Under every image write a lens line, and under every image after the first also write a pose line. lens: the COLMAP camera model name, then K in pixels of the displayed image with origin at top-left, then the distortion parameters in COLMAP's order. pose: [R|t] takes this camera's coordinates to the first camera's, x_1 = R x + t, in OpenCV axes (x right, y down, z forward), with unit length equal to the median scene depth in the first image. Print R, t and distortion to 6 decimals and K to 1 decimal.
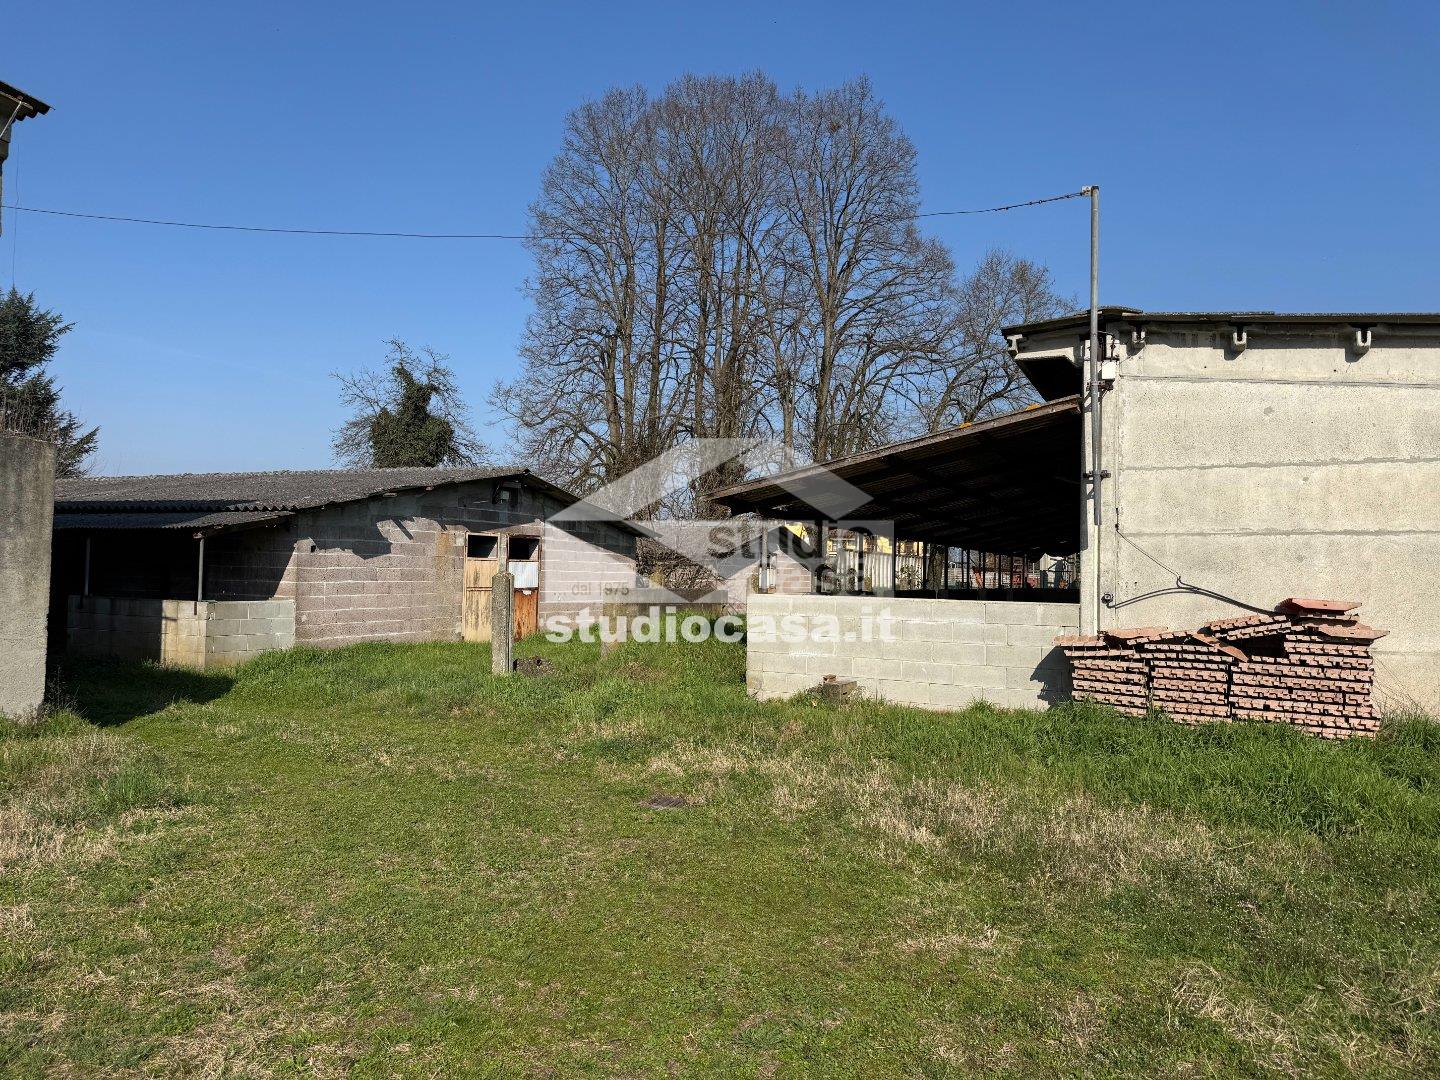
lens RADIAL K [[1004.2, 0, 723.3], [0, 1004.2, 528.7], [0, 0, 1]] dist [0.072818, -0.114554]
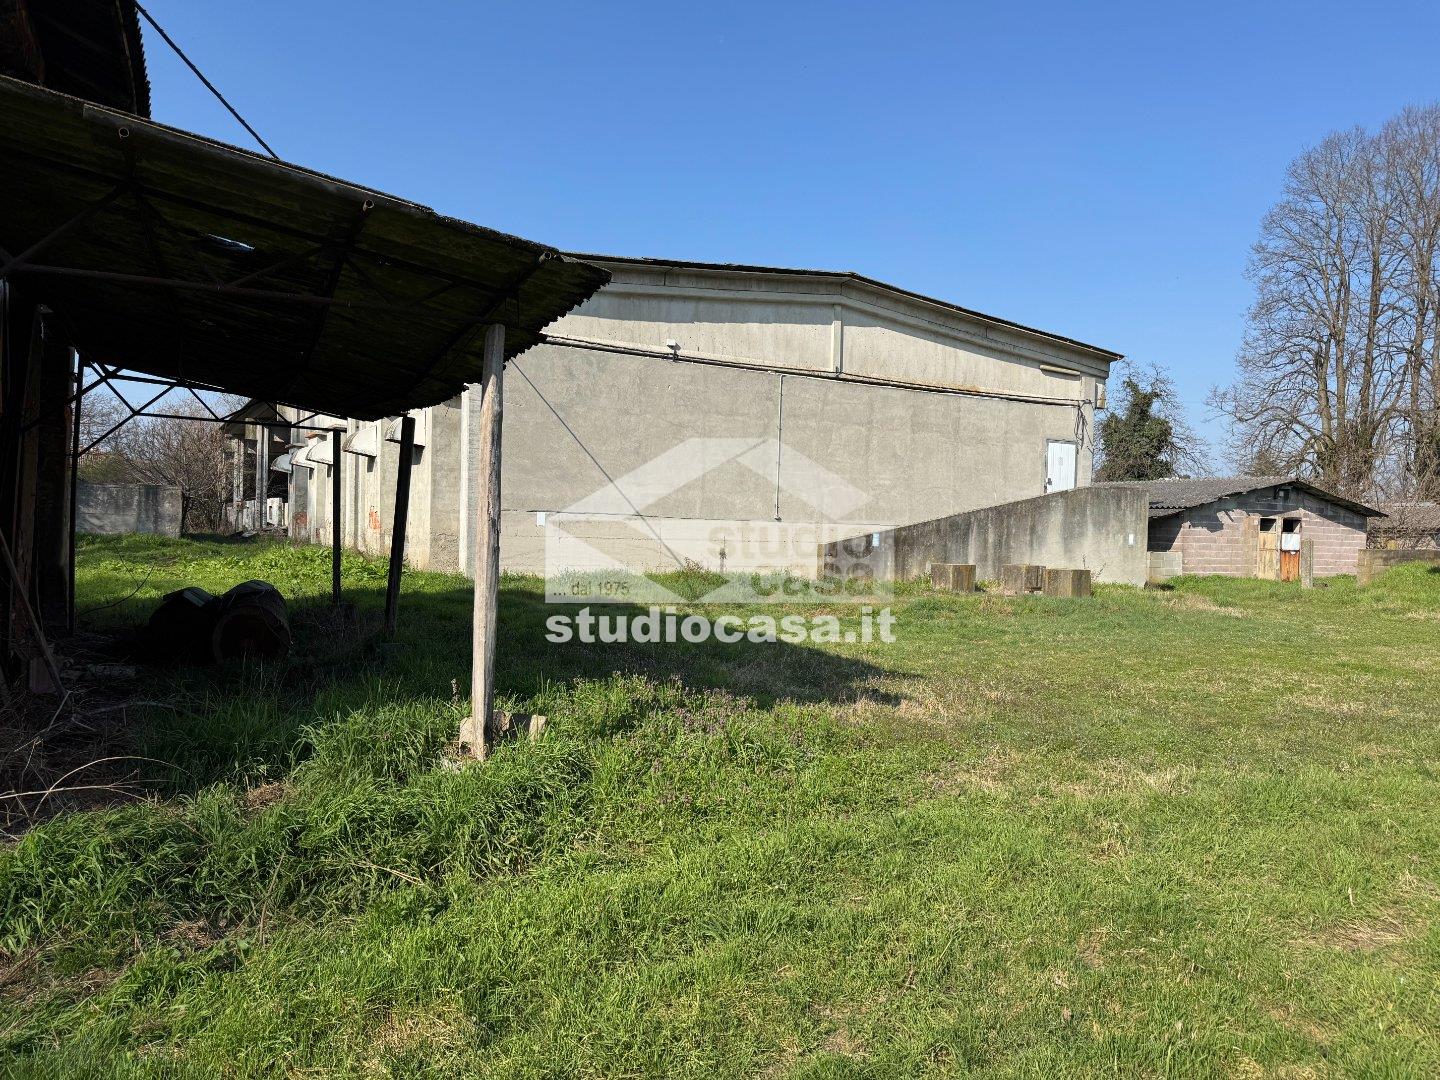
lens RADIAL K [[1004.2, 0, 706.7], [0, 1004.2, 552.0], [0, 0, 1]] dist [0.072818, -0.114554]
pose [[0.811732, 0.013375, -0.583877, -0.006656], [0.015250, 0.998911, 0.044083, -0.020771], [0.583831, -0.044688, 0.810644, -0.740978]]
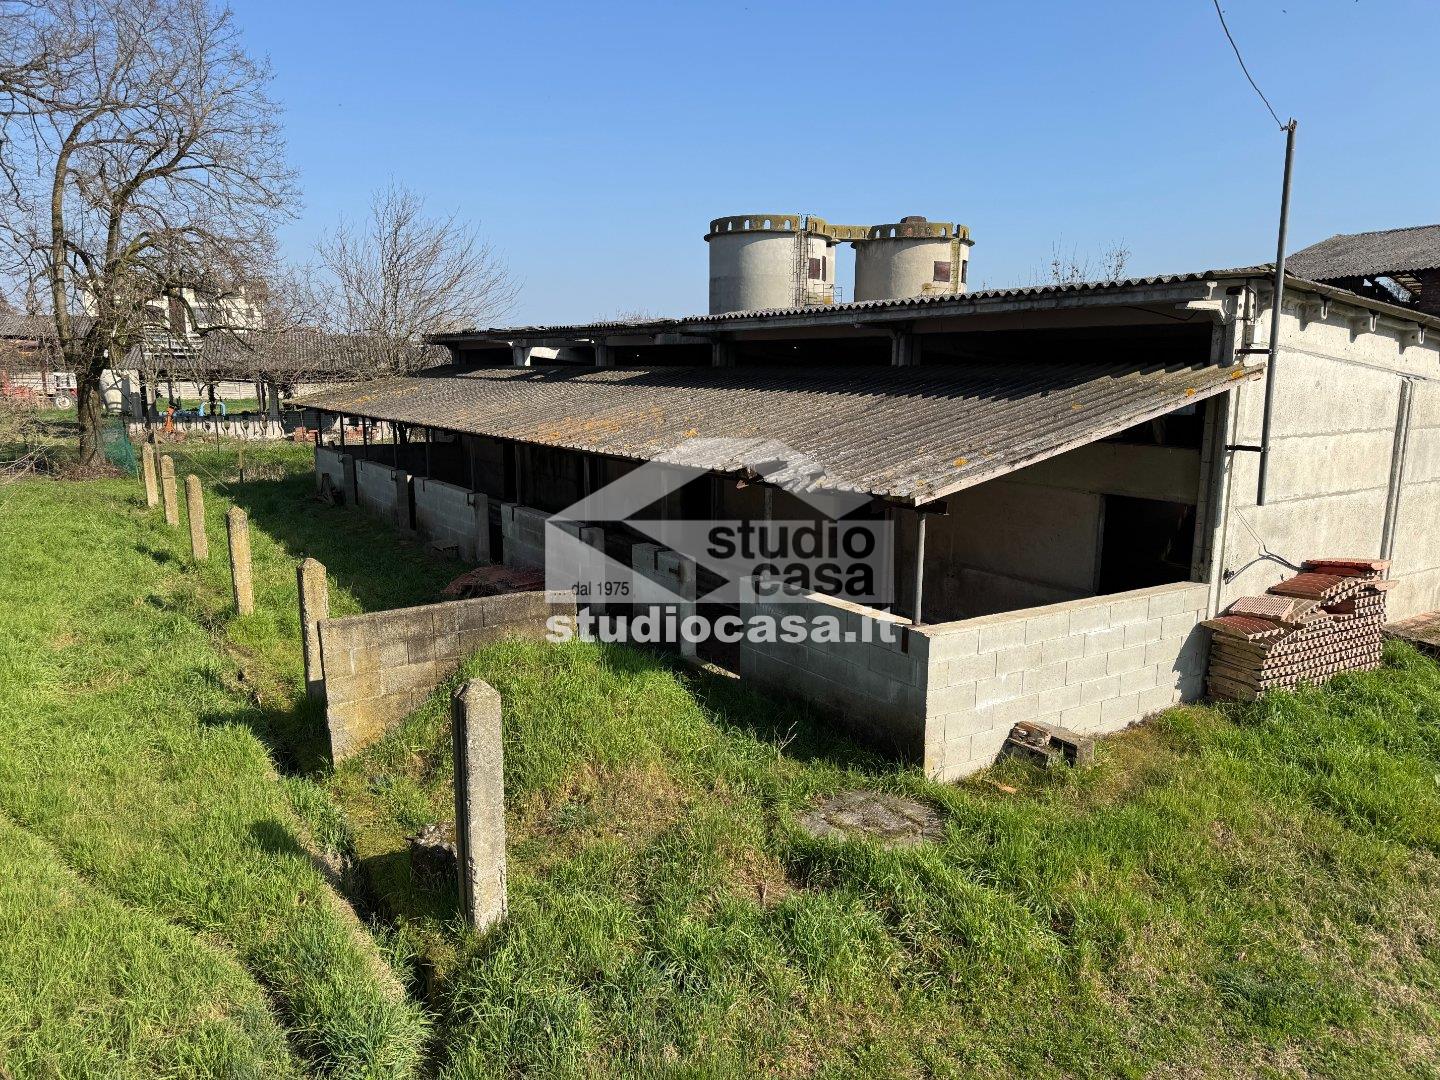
lens RADIAL K [[1004.2, 0, 715.6], [0, 1004.2, 549.0], [0, 0, 1]] dist [0.072818, -0.114554]
pose [[0.548176, -0.141635, 0.824283, -0.290537], [-0.050270, 0.978195, 0.201513, -0.053285], [-0.834851, -0.151901, 0.529103, 0.377111]]
